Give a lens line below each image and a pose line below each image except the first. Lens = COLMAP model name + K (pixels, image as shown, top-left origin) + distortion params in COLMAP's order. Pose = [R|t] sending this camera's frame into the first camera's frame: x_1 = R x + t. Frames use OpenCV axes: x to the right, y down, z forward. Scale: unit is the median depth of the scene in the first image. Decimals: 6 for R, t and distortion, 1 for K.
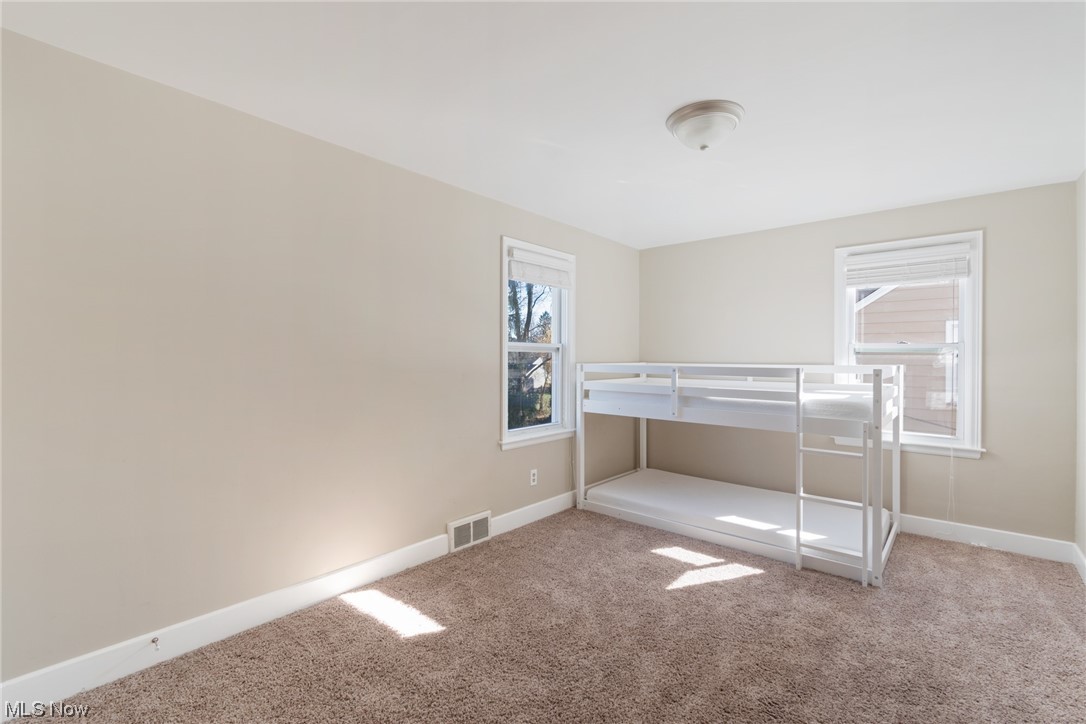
lens RADIAL K [[481.4, 0, 543.0], [0, 481.4, 362.0], [0, 0, 1]] dist [-0.000899, -0.000708]
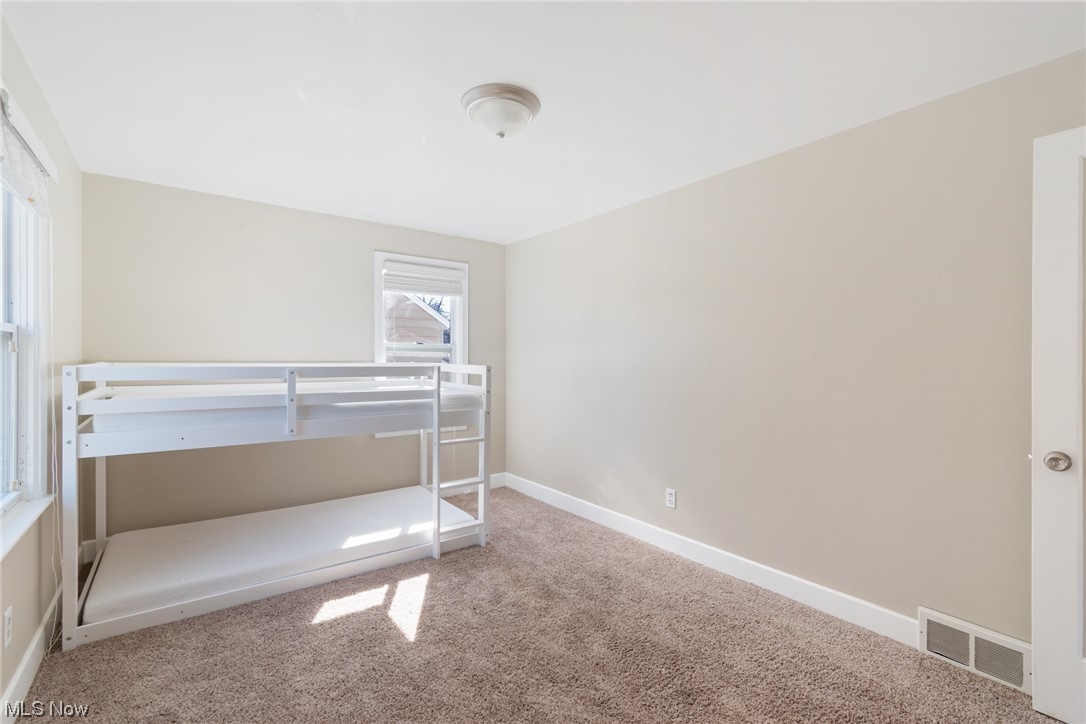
lens RADIAL K [[482.8, 0, 545.0], [0, 482.8, 357.6], [0, 0, 1]] dist [0.001894, -0.000173]
pose [[0.214007, -0.001789, 0.976830, -0.395366], [0.004495, 0.999990, 0.000847, -0.004626], [-0.976822, 0.004209, 0.214013, 0.488118]]
